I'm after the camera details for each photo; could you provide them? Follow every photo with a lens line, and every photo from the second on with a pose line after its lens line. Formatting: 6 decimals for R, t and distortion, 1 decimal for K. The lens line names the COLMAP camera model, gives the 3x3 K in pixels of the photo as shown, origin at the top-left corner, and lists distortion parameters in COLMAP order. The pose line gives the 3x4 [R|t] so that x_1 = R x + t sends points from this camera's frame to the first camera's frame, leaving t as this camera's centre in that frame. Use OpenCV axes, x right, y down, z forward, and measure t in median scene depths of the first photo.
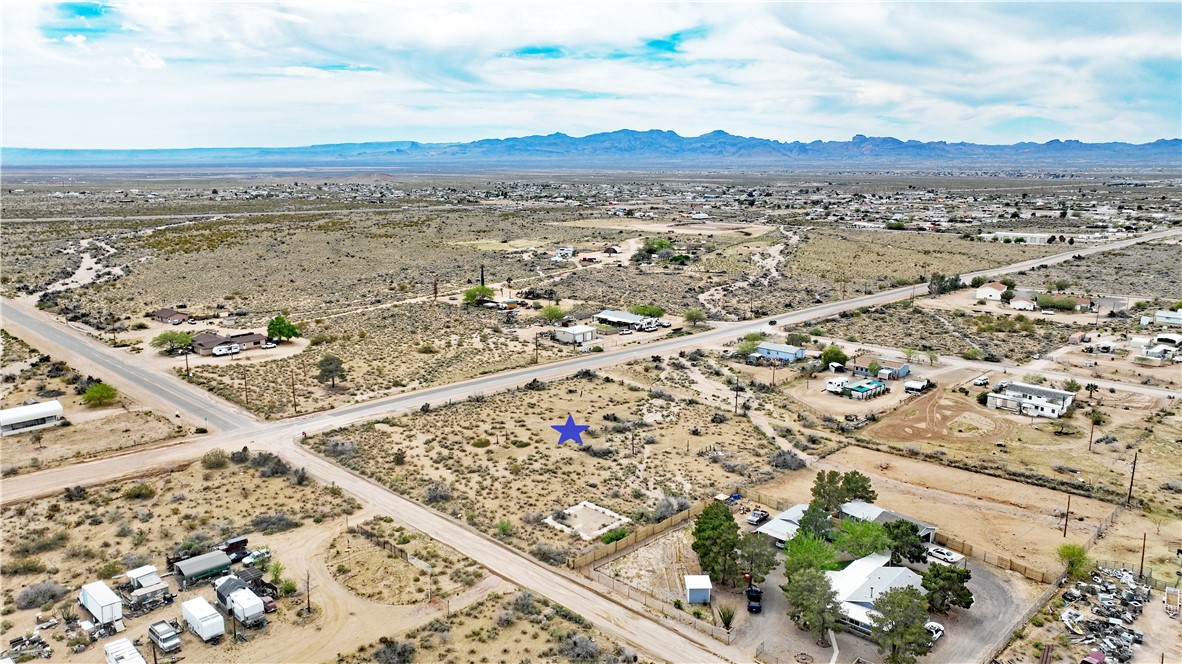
lens RADIAL K [[827.3, 0, 594.0], [0, 827.3, 330.6], [0, 0, 1]] dist [0.004470, 0.006284]
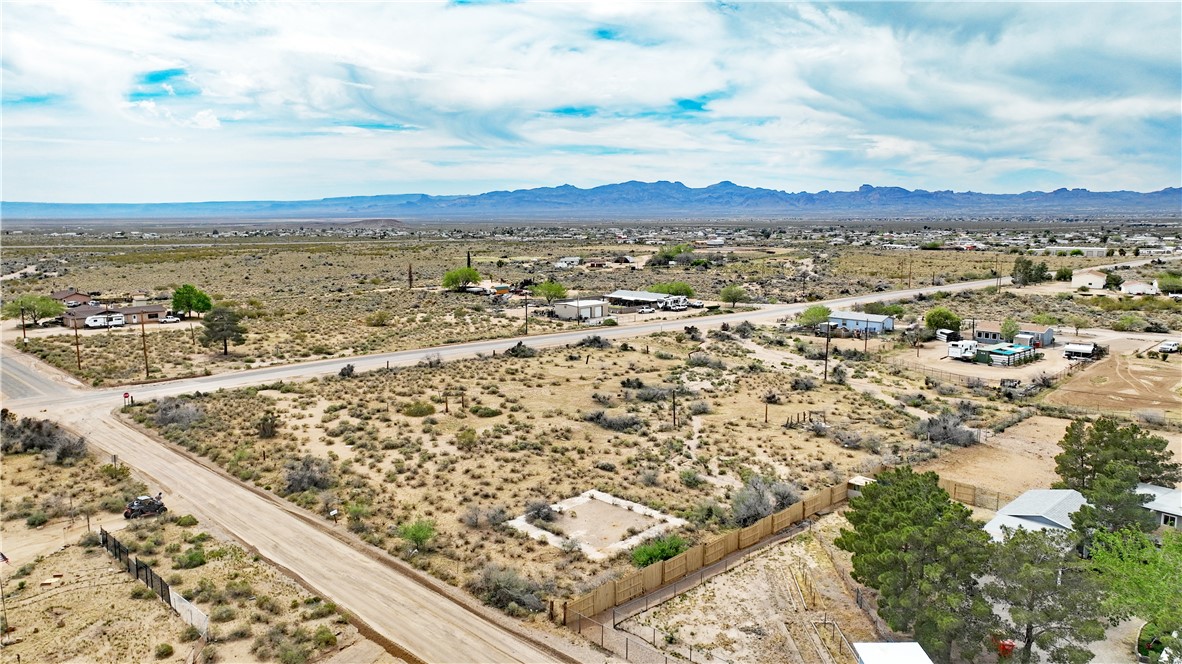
lens RADIAL K [[827.3, 0, 594.0], [0, 827.3, 330.6], [0, 0, 1]] dist [0.004470, 0.006284]
pose [[0.999942, -0.003057, -0.010293, -0.003777], [0.002418, 0.998106, -0.061476, 0.119567], [0.010462, 0.061448, 0.998055, 0.414985]]
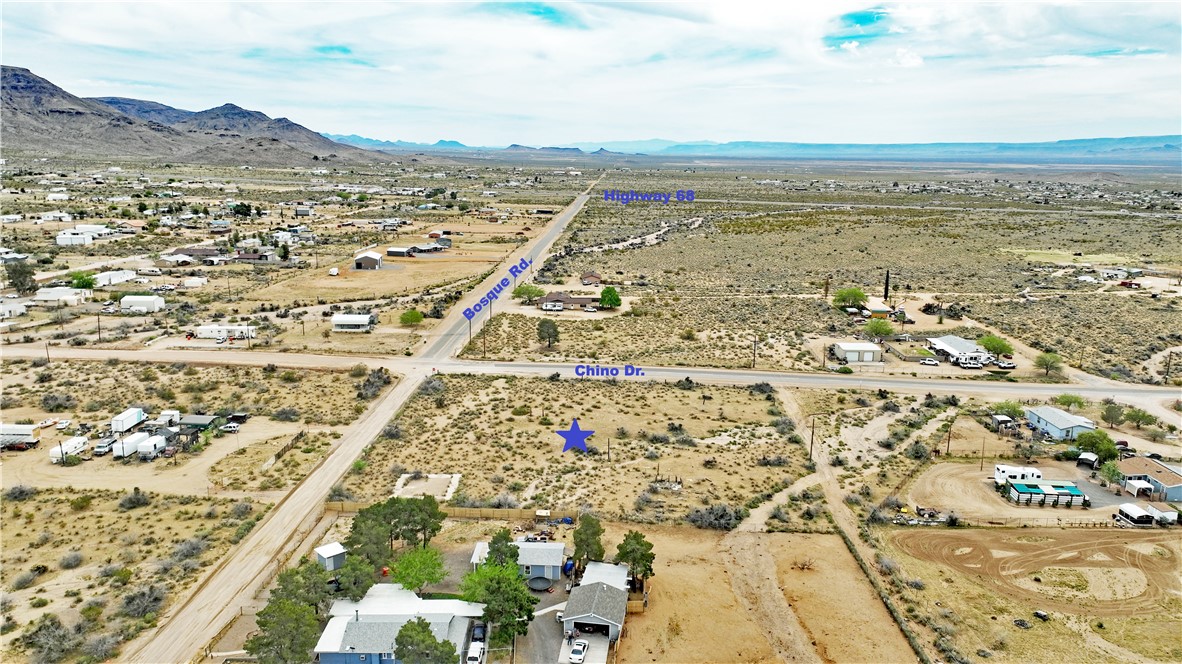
lens RADIAL K [[827.3, 0, 594.0], [0, 827.3, 330.6], [0, 0, 1]] dist [0.004470, 0.006284]
pose [[0.678438, 0.167372, -0.715338, 0.695159], [-0.163370, 0.983693, 0.075218, -0.064100], [0.716263, 0.065834, 0.694718, 0.334804]]
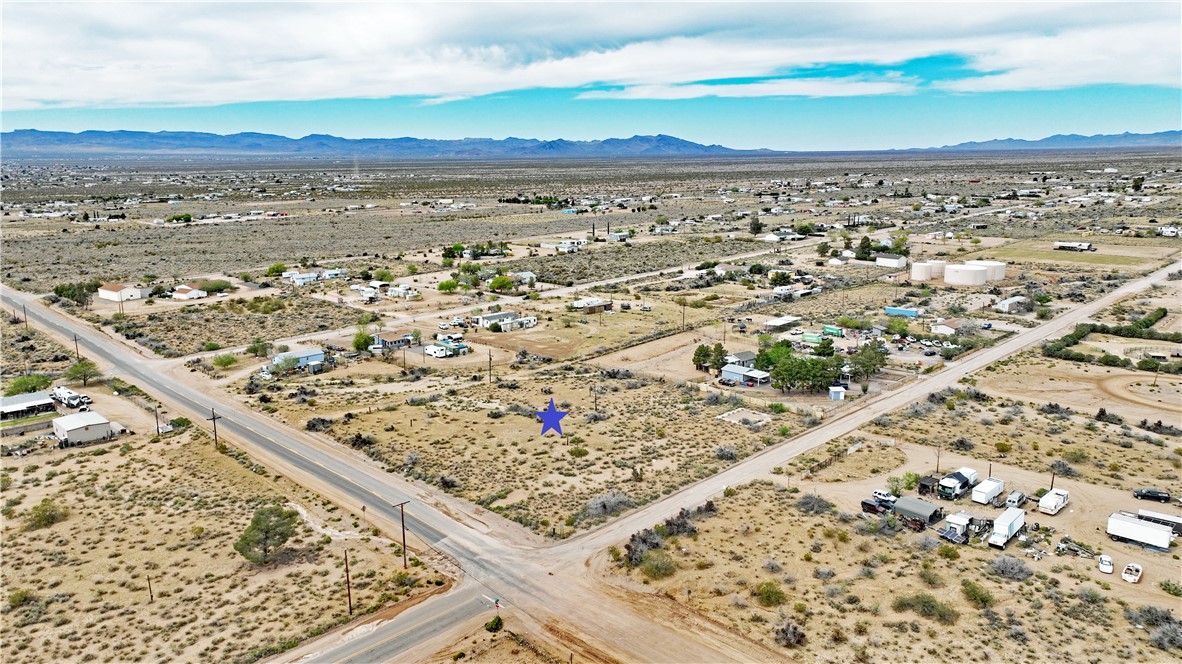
lens RADIAL K [[829.7, 0, 597.3], [0, 829.7, 333.5], [0, 0, 1]] dist [0.008822, 0.005567]
pose [[0.017346, -0.218488, 0.975686, -1.096948], [0.209700, 0.954924, 0.210110, -0.205657], [-0.977612, 0.200957, 0.062381, 0.921839]]
